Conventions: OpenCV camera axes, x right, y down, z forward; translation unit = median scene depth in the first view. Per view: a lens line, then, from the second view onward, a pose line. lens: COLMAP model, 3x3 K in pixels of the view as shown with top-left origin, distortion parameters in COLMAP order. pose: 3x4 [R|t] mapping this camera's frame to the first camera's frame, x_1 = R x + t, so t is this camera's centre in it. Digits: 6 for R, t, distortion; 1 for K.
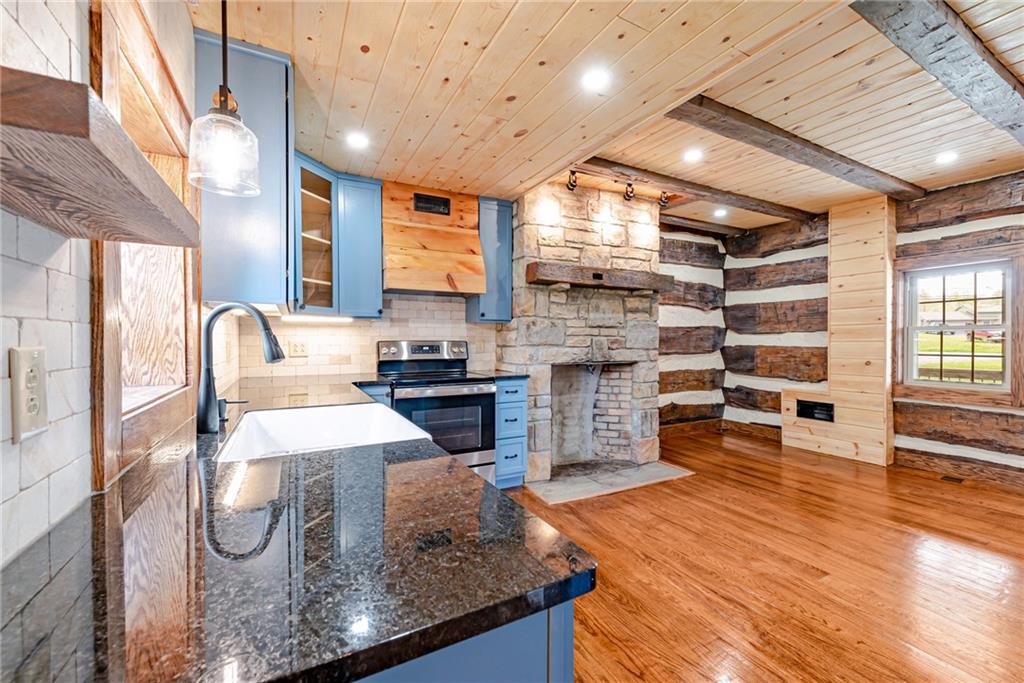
lens RADIAL K [[410.0, 0, 516.8], [0, 410.0, 342.0], [0, 0, 1]] dist [0.017387, -0.000293]
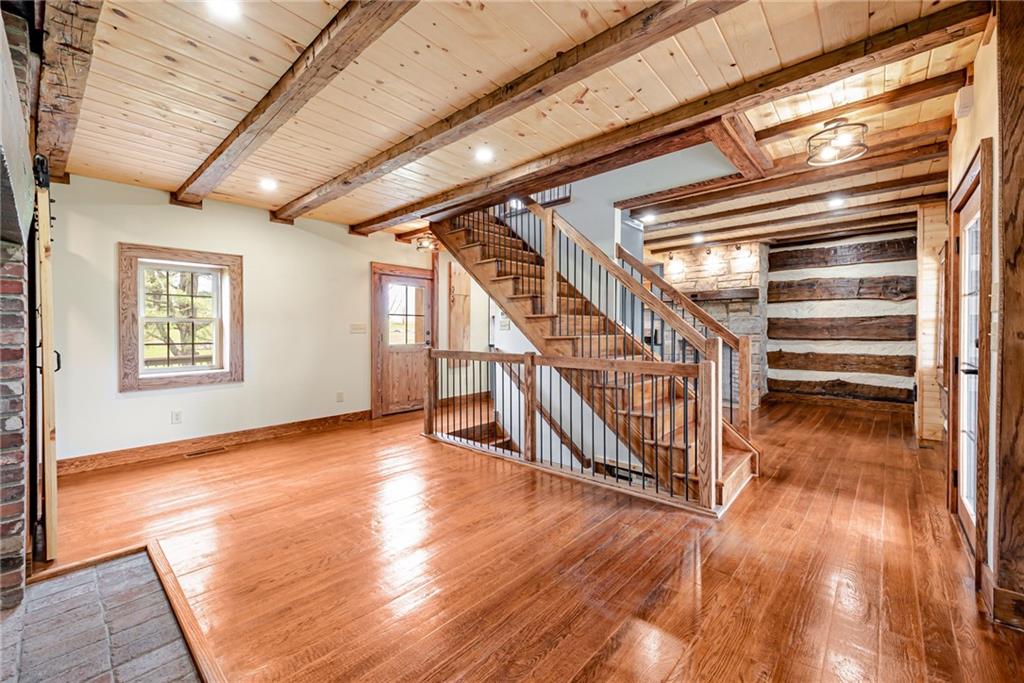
lens RADIAL K [[410.0, 0, 516.8], [0, 410.0, 342.0], [0, 0, 1]] dist [0.017387, -0.000293]
pose [[0.336625, 0.019177, -0.941444, 1.607918], [-0.009170, 0.999812, 0.017087, 0.031285], [0.941594, 0.002881, 0.336737, -0.418486]]
